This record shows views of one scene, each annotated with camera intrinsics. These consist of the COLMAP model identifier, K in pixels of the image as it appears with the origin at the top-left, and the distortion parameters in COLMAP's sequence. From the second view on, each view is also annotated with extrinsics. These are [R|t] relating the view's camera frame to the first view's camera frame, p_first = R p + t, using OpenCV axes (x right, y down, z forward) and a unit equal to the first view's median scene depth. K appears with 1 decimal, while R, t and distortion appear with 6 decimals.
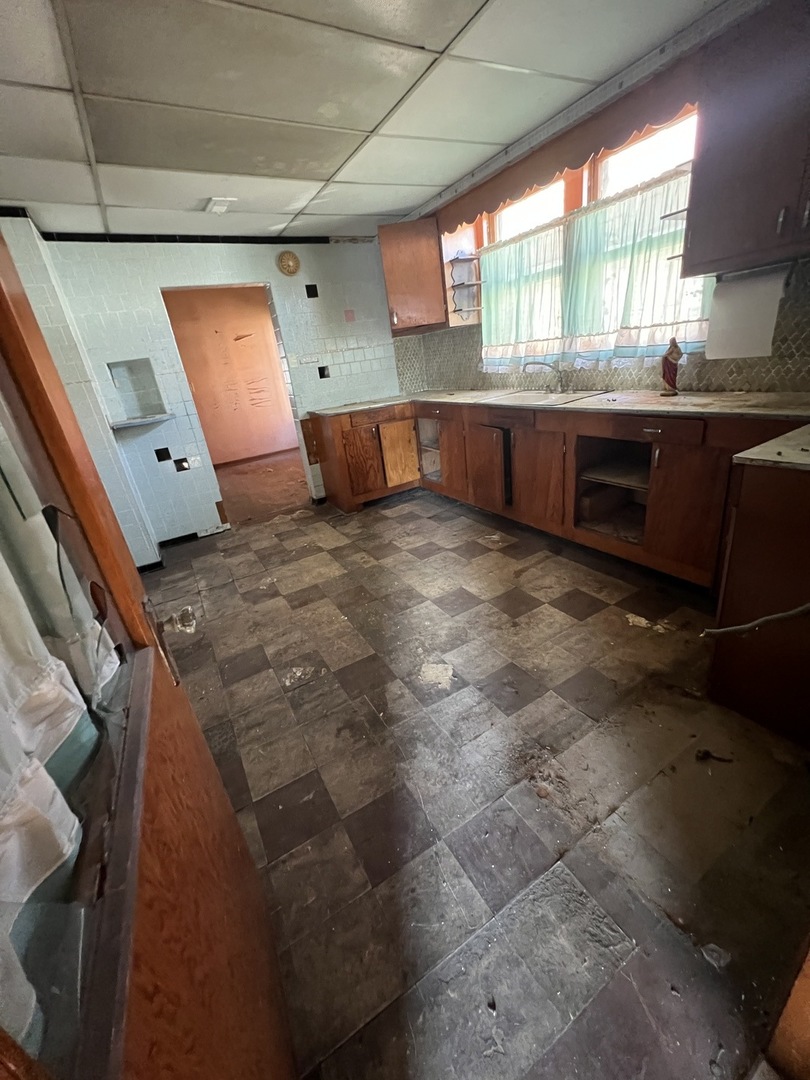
lens RADIAL K [[434.2, 0, 410.6], [0, 434.2, 539.0], [0, 0, 1]] dist [0.001217, 0.000102]
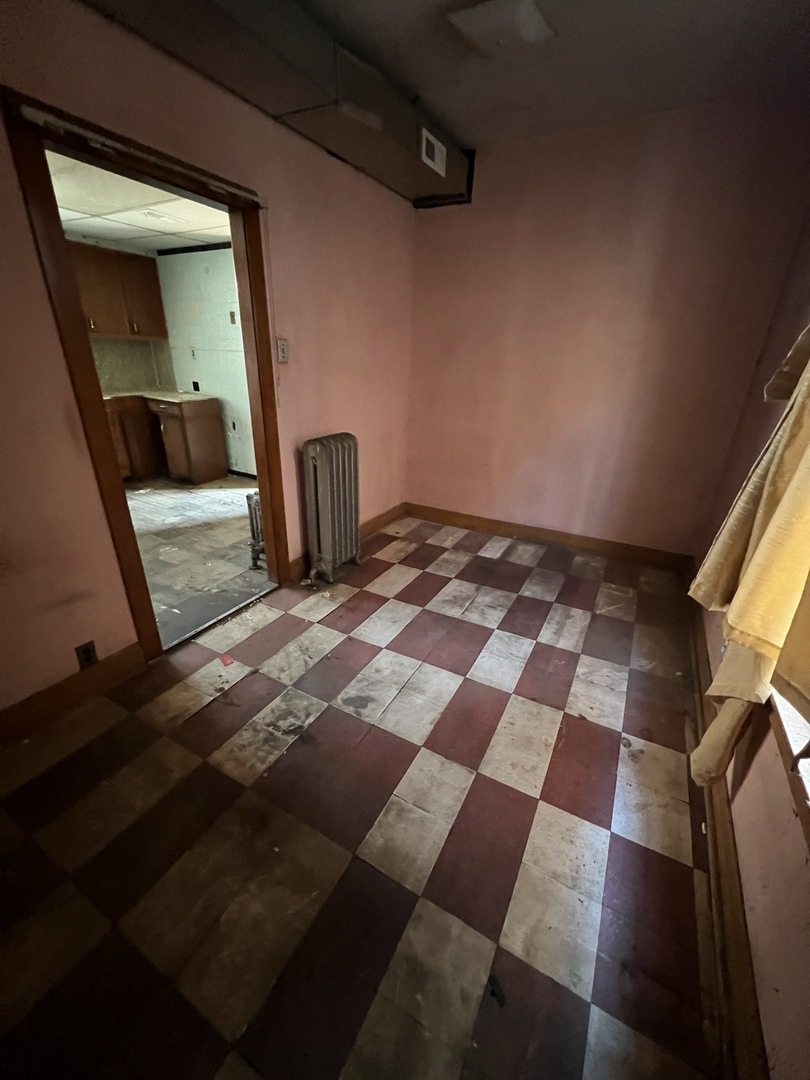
lens RADIAL K [[430.2, 0, 408.4], [0, 430.2, 537.2], [0, 0, 1]] dist [-0.003062, 0.000568]
pose [[-0.508583, -0.241324, 0.826502, -1.516605], [0.355401, 0.815489, 0.456802, -0.102772], [-0.784240, 0.526062, -0.328977, 0.593686]]
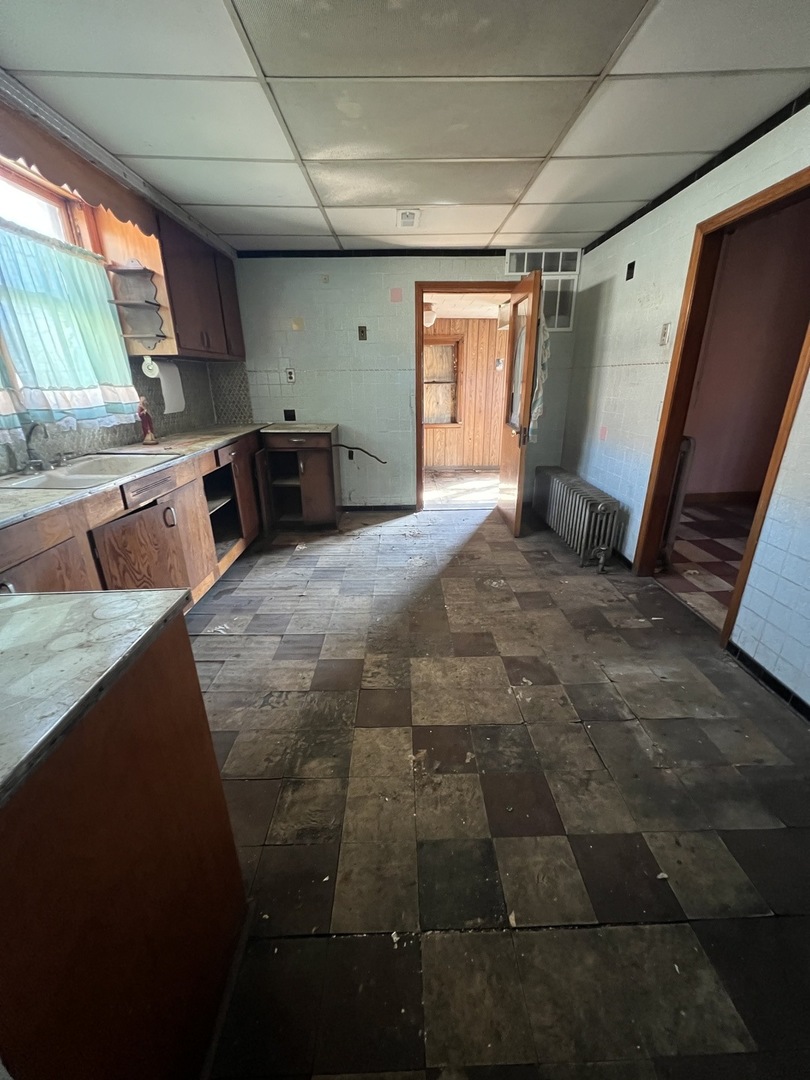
lens RADIAL K [[430.2, 0, 408.4], [0, 430.2, 537.2], [0, 0, 1]] dist [-0.003062, 0.000568]
pose [[-0.865105, -0.045280, 0.499543, -0.535923], [0.296564, 0.757024, 0.582206, -0.543493], [-0.404528, 0.651816, -0.641477, 1.443736]]
